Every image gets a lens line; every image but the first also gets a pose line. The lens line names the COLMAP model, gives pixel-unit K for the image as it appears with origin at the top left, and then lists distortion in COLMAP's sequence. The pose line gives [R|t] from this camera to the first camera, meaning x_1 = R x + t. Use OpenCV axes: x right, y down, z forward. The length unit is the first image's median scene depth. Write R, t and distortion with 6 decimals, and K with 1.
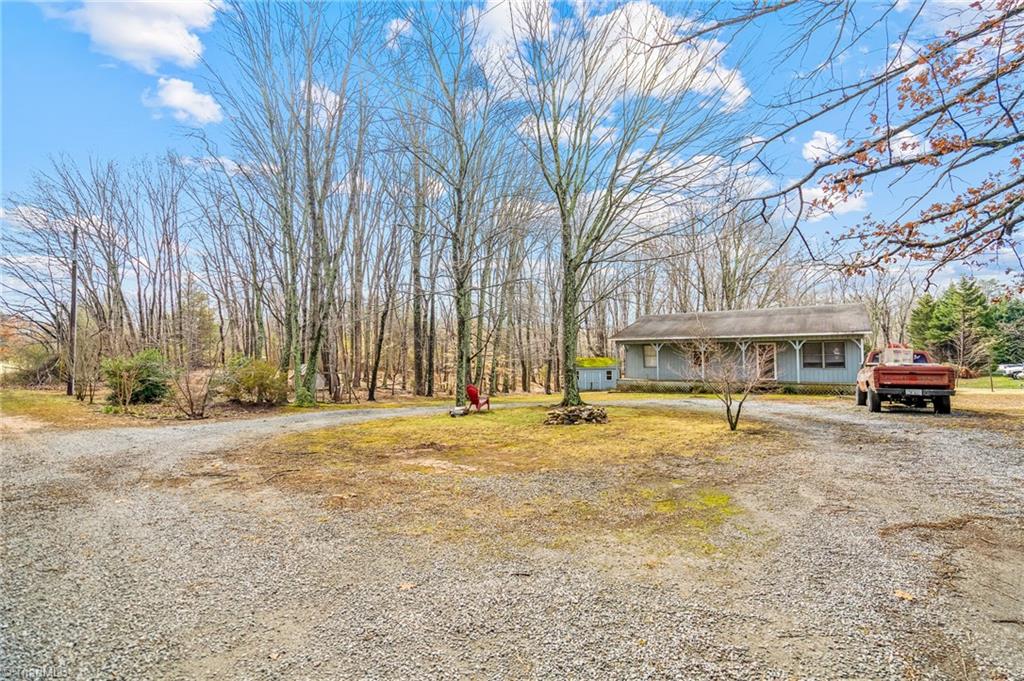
lens RADIAL K [[465.7, 0, 515.0], [0, 465.7, 342.8], [0, 0, 1]] dist [-0.004489, 0.001329]
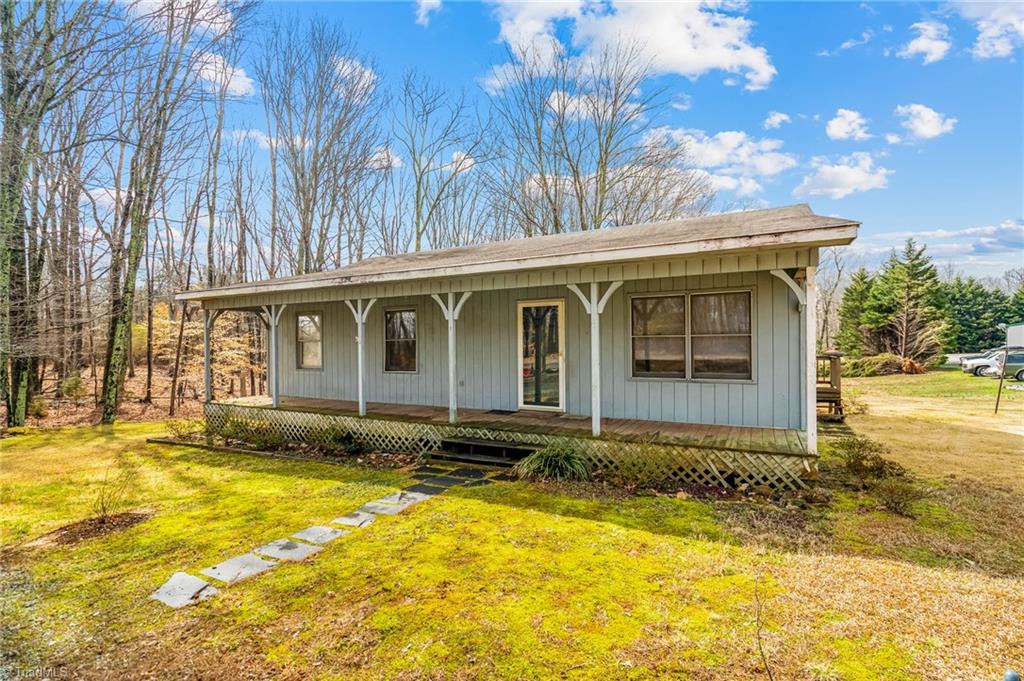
lens RADIAL K [[465.7, 0, 520.4], [0, 465.7, 343.4], [0, 0, 1]] dist [-0.004489, 0.001329]
pose [[0.992085, 0.001991, 0.125555, 0.230221], [-0.005148, 0.999678, 0.024829, 0.010800], [-0.125465, -0.025279, 0.991776, 0.316510]]
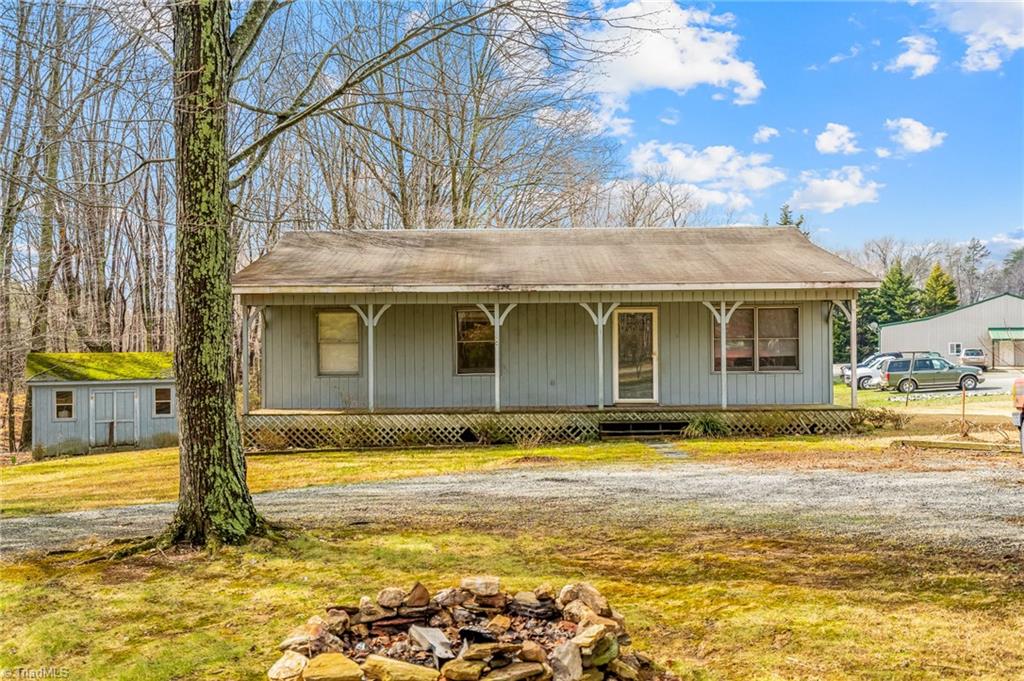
lens RADIAL K [[1012.1, 0, 509.8], [0, 1012.1, 343.0], [0, 0, 1]] dist [0.023933, 0.000000]
pose [[0.824096, 0.005844, 0.566419, -0.015382], [-0.014907, 0.999824, 0.011373, 0.010071], [-0.566253, -0.017816, 0.824039, 0.169007]]
